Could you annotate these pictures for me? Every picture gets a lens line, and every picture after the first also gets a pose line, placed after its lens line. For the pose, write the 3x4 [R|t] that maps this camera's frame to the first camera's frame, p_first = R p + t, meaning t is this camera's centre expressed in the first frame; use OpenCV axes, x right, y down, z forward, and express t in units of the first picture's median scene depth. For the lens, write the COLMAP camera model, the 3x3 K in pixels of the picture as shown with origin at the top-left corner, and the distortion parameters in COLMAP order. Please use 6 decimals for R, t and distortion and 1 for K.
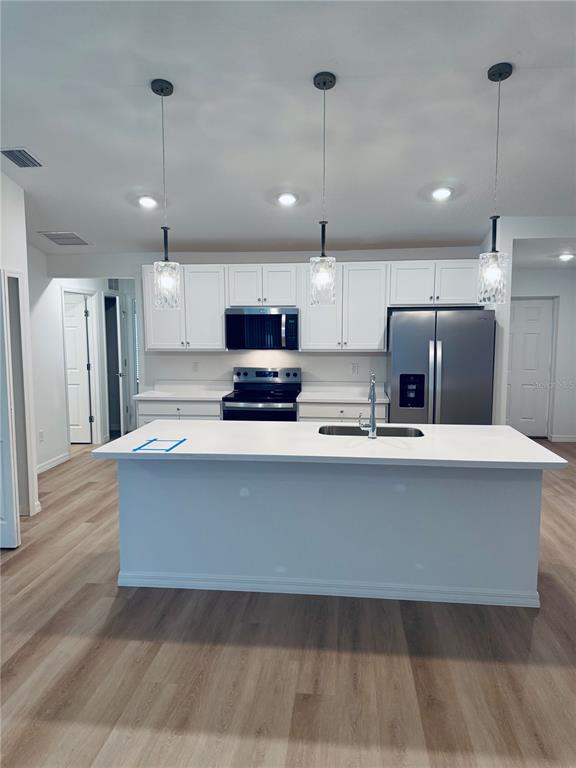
lens RADIAL K [[547.0, 0, 287.9], [0, 547.0, 386.0], [0, 0, 1]] dist [0.045252, -0.000282]
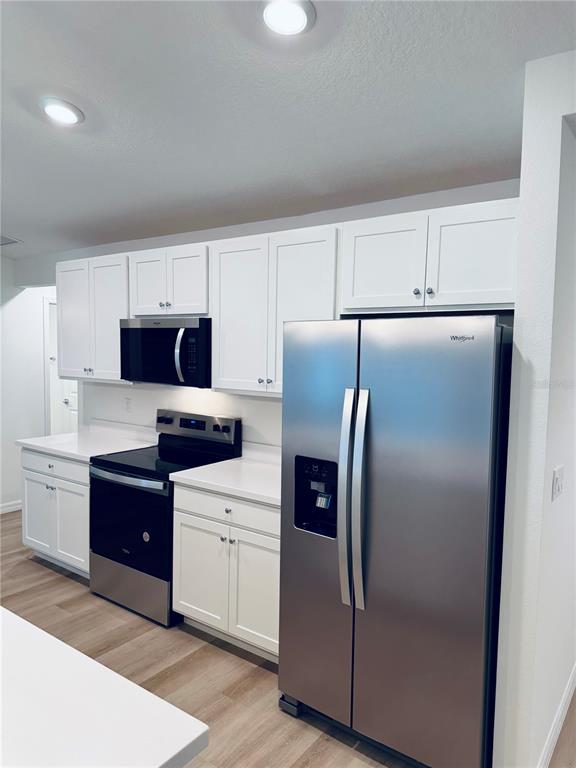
lens RADIAL K [[547.0, 0, 288.2], [0, 547.0, 381.2], [0, 0, 1]] dist [0.045252, -0.000282]
pose [[0.870221, 0.049673, -0.490151, 0.380502], [-0.078238, 0.996212, -0.037946, -0.058490], [0.486409, 0.071370, 0.870811, 0.532126]]
